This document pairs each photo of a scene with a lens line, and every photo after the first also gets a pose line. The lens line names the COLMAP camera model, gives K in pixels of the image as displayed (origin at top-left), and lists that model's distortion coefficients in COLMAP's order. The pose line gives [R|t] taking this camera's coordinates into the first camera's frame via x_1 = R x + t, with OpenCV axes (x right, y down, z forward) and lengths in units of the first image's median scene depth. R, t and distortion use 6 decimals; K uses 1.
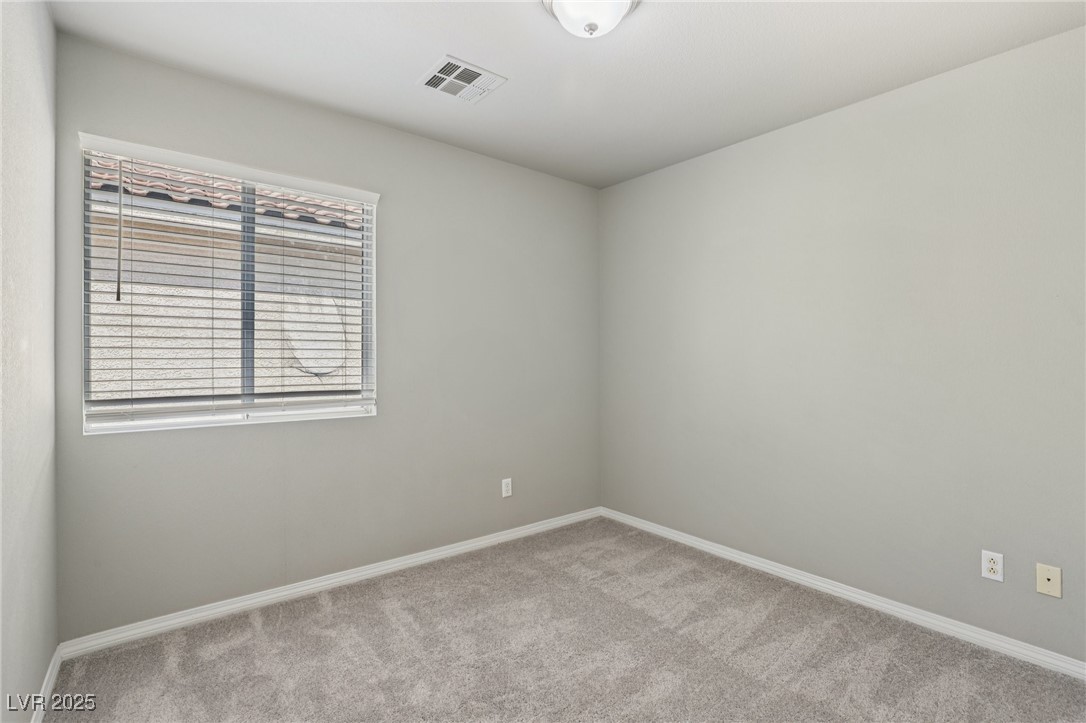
lens RADIAL K [[504.9, 0, 538.4], [0, 504.9, 363.1], [0, 0, 1]] dist [-0.026730, 0.002902]
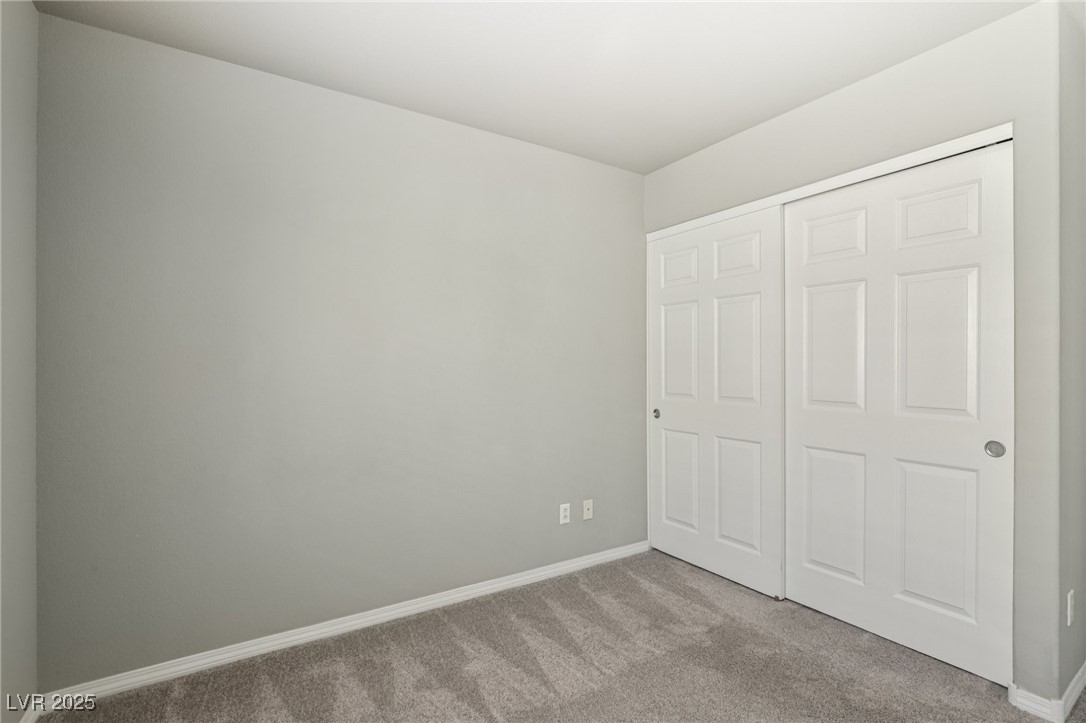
lens RADIAL K [[504.9, 0, 544.2], [0, 504.9, 358.4], [0, 0, 1]] dist [-0.026730, 0.002902]
pose [[0.099177, 0.008663, 0.995032, -0.478578], [0.019586, 0.999751, -0.010656, -0.018142], [-0.994877, 0.020545, 0.098982, 0.826563]]
